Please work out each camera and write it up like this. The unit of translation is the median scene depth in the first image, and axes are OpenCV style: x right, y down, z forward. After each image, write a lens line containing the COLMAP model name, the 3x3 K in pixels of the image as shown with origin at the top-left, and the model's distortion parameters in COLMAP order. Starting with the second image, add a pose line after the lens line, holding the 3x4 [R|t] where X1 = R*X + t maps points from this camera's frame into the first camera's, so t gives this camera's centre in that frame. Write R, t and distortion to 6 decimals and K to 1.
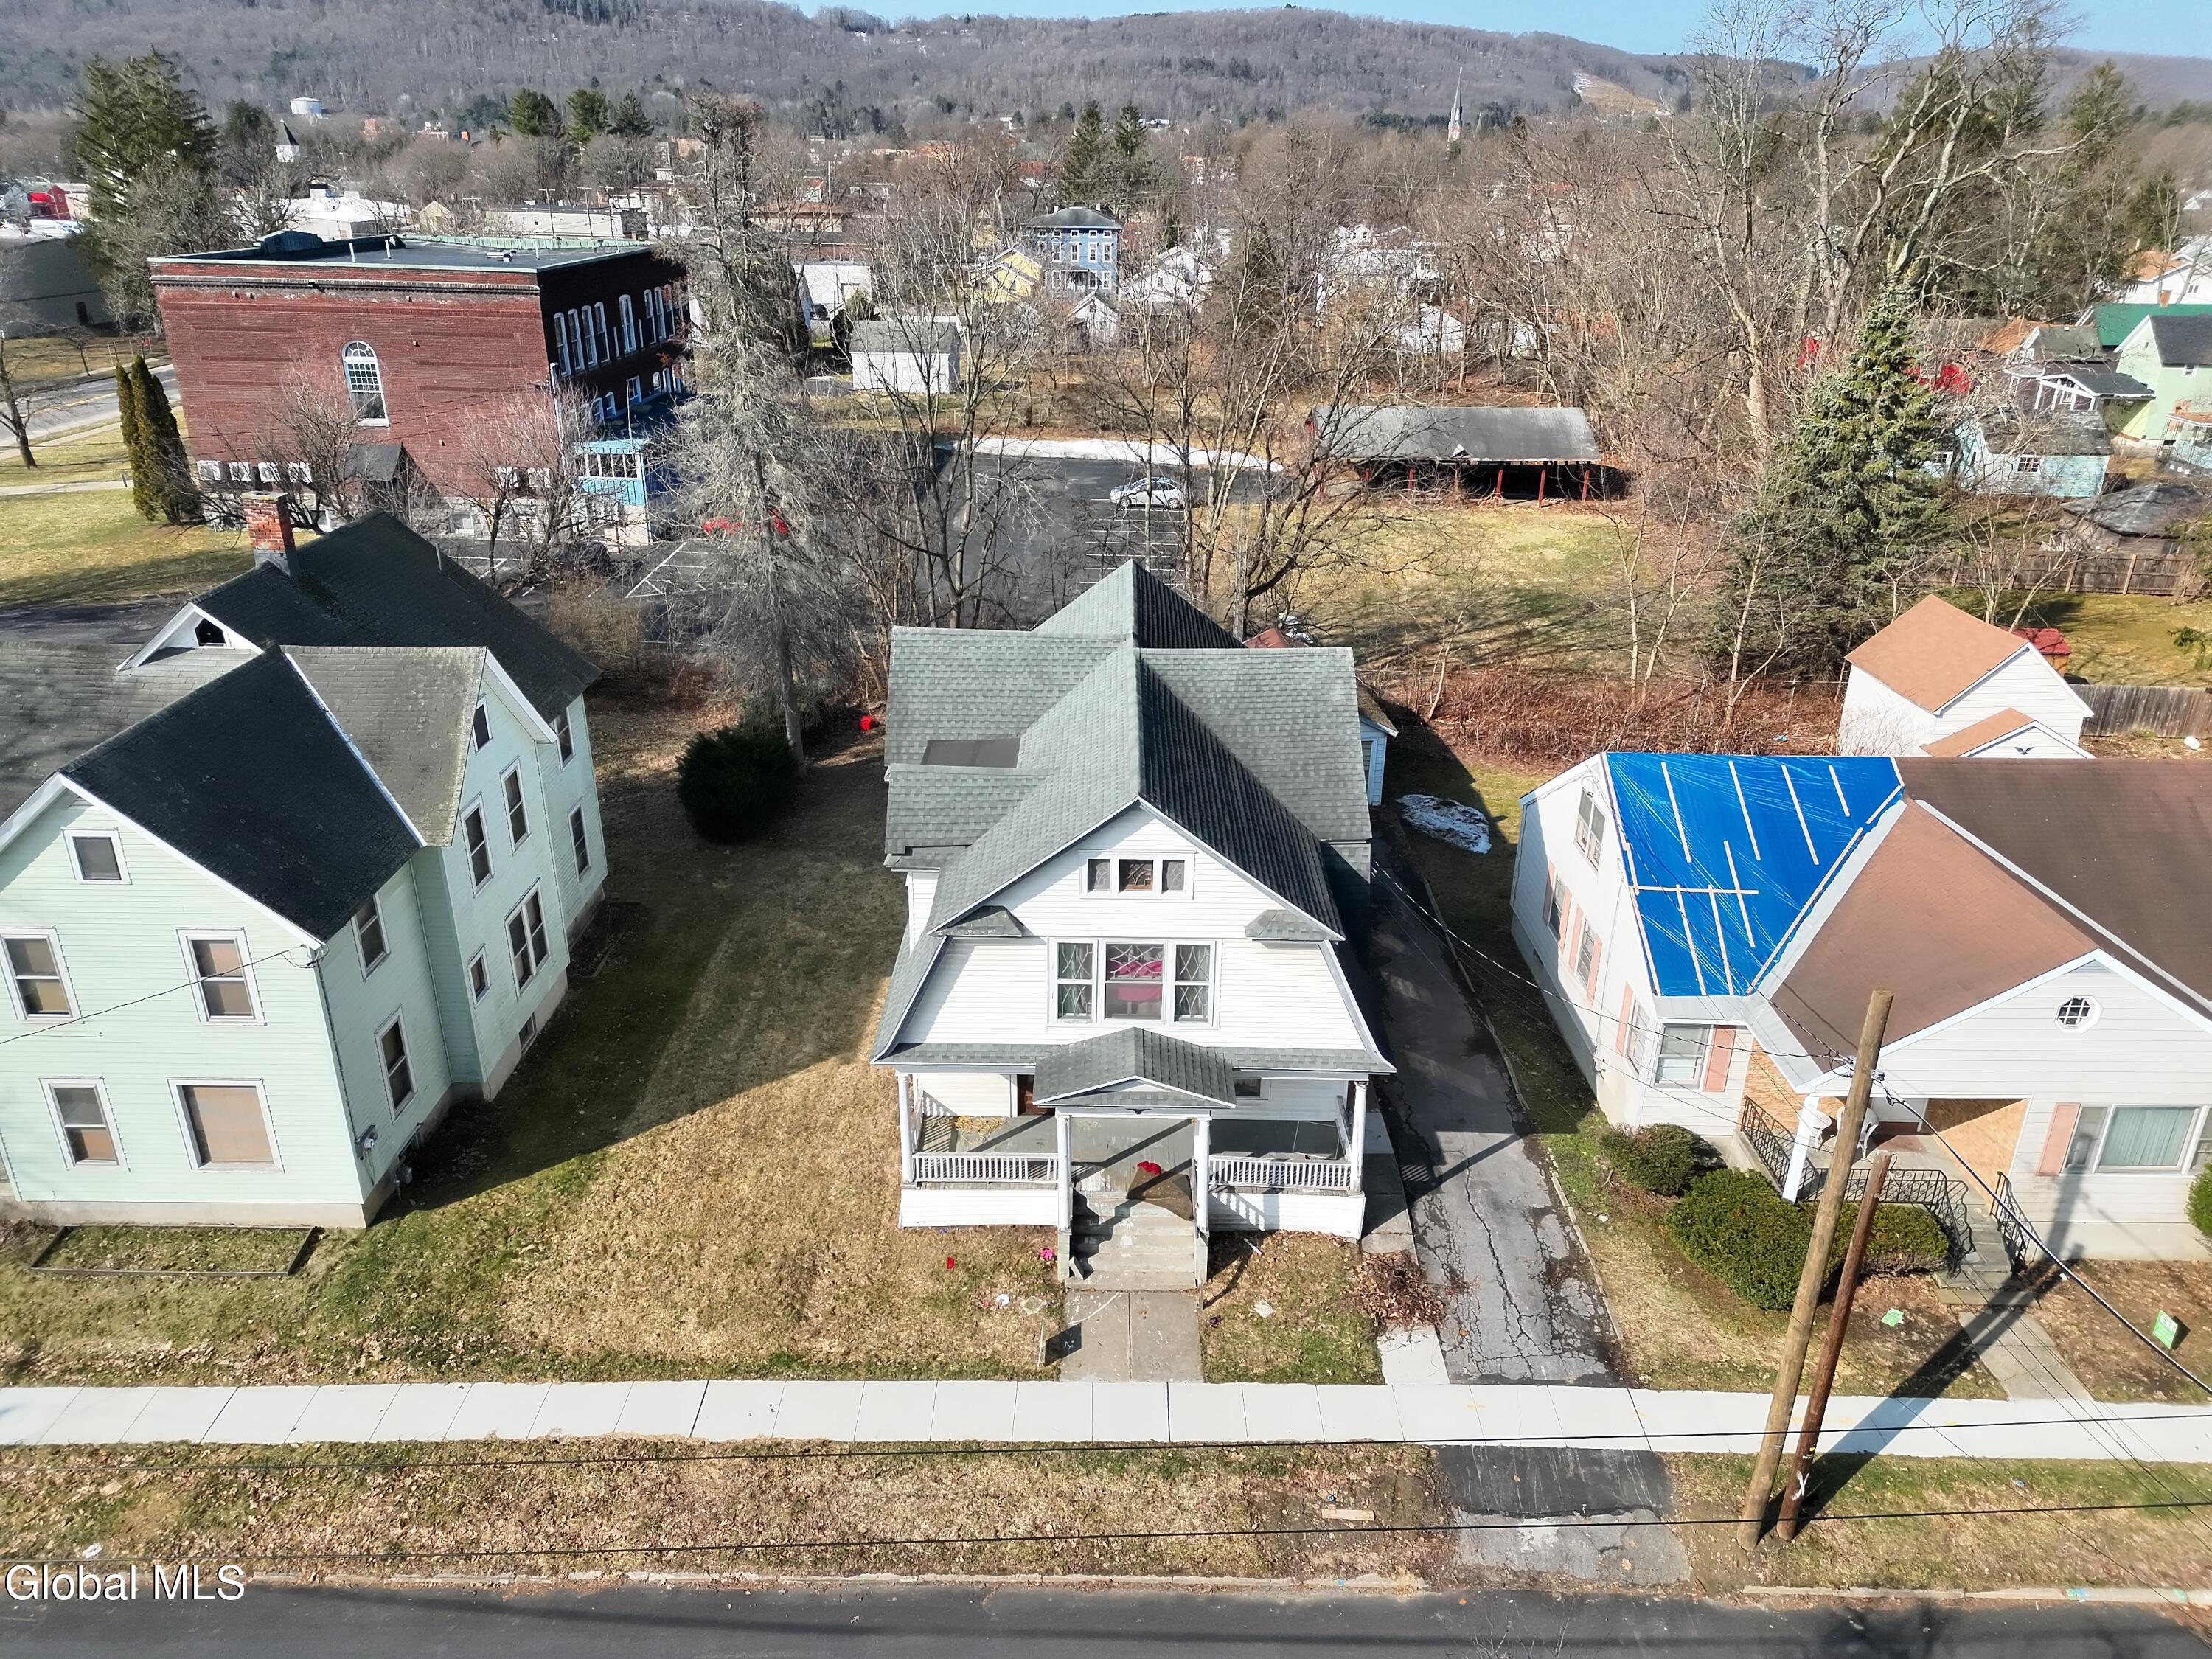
lens RADIAL K [[1539.9, 0, 1098.3], [0, 1539.9, 828.5], [0, 0, 1]] dist [0.074648, -0.061786]
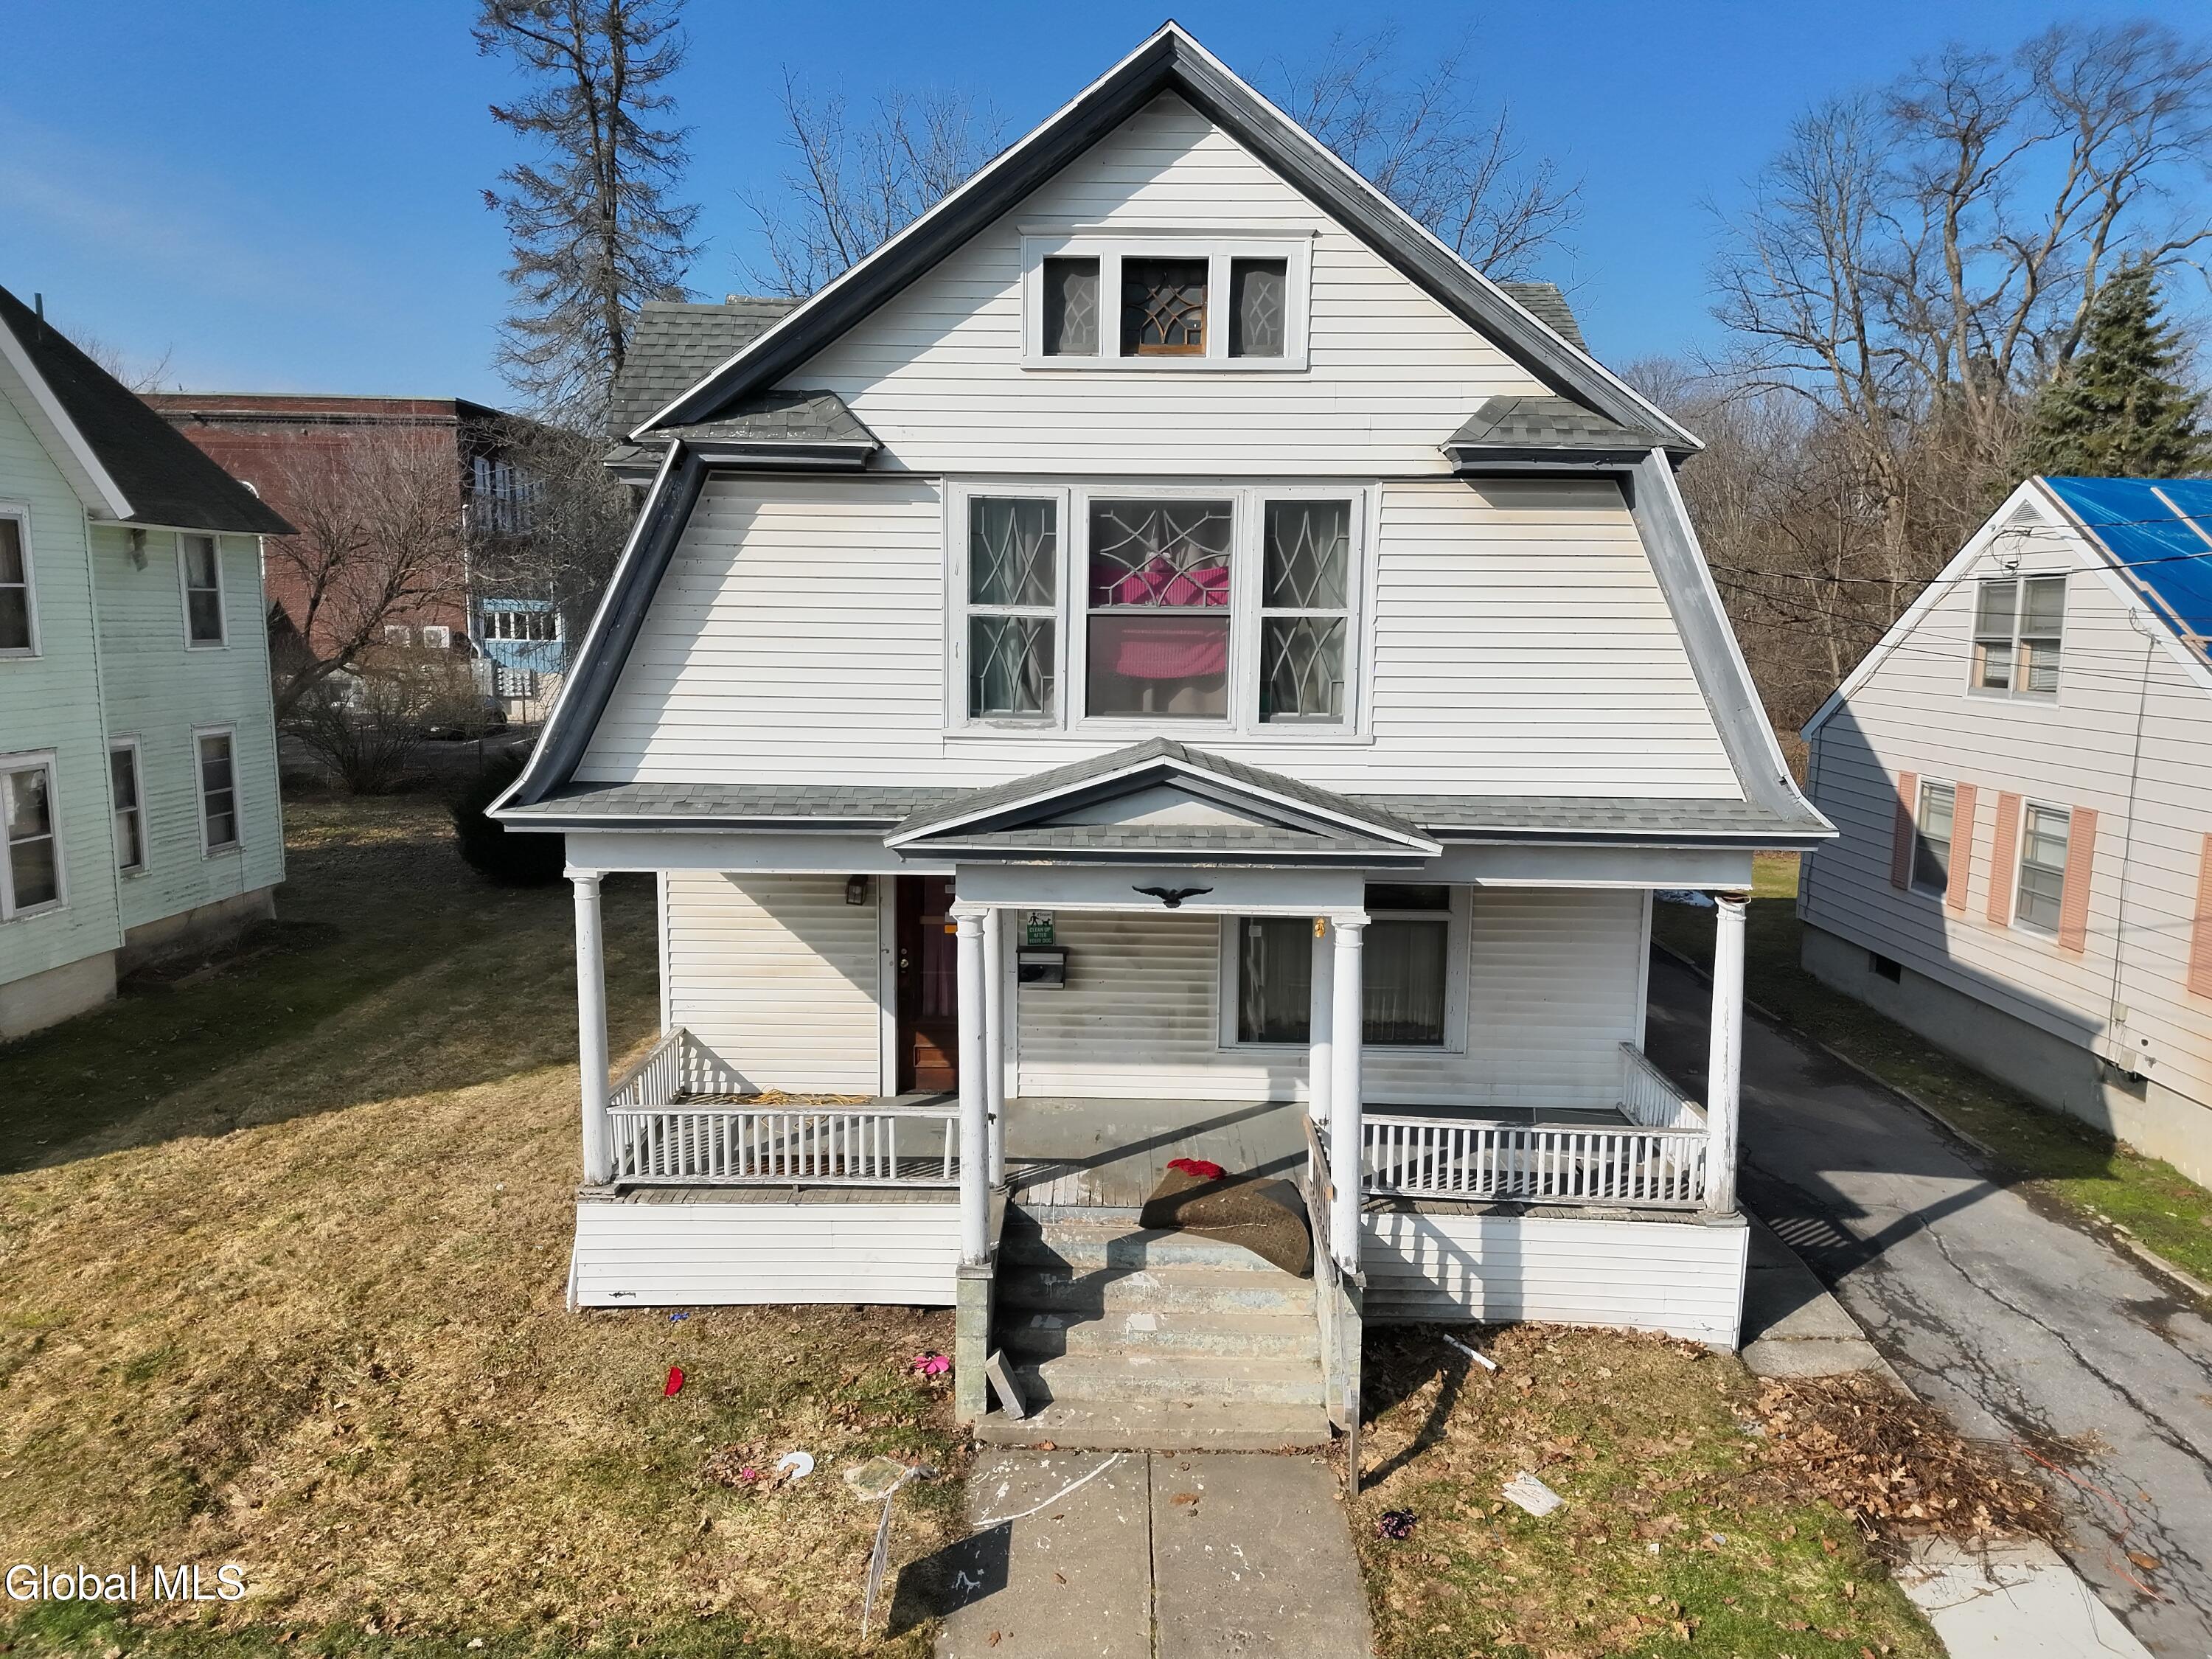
lens RADIAL K [[1539.9, 0, 1100.8], [0, 1539.9, 839.9], [0, 0, 1]] dist [0.074648, -0.061786]
pose [[0.999957, 0.004429, -0.008097, 0.010609], [-0.006366, 0.966206, -0.257693, 0.246001], [0.006682, 0.257733, 0.966193, 0.589390]]
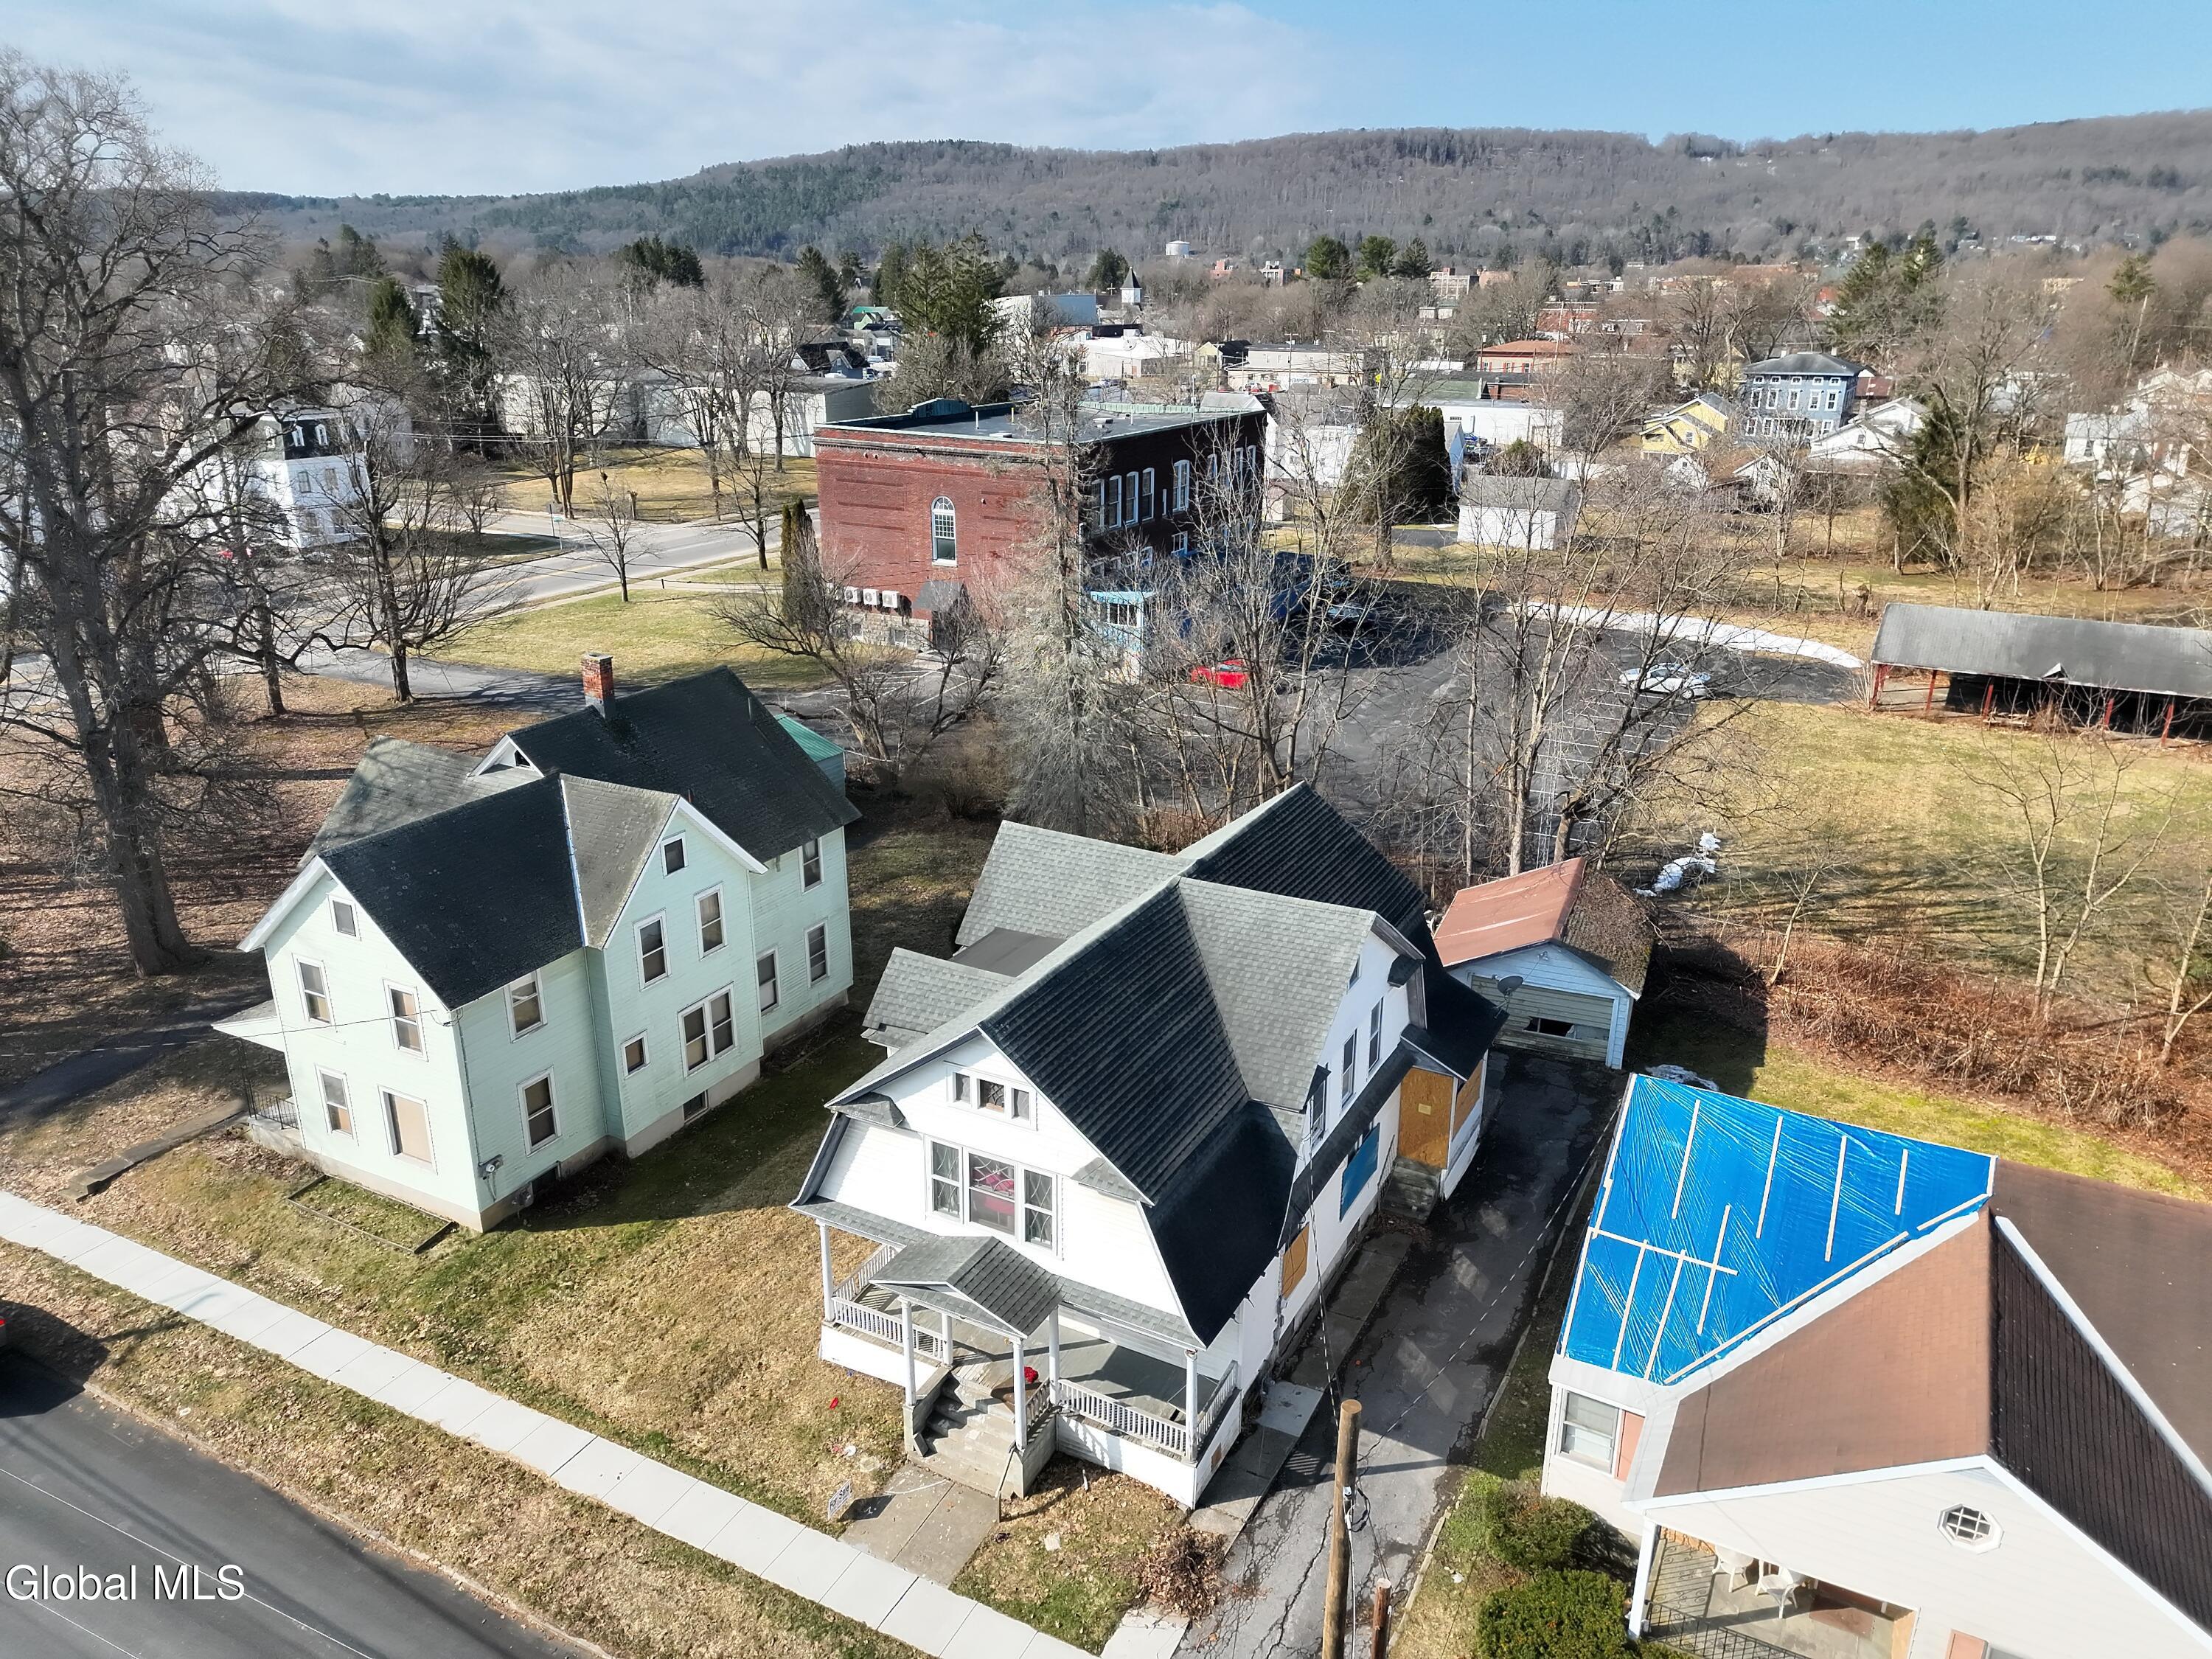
lens RADIAL K [[1539.9, 0, 1096.1], [0, 1539.9, 827.5], [0, 0, 1]] dist [0.074648, -0.061786]
pose [[0.885240, 0.148740, -0.440711, 0.493924], [-0.179125, 0.983431, -0.027894, -0.126767], [0.429259, 0.103636, 0.897216, 0.033531]]
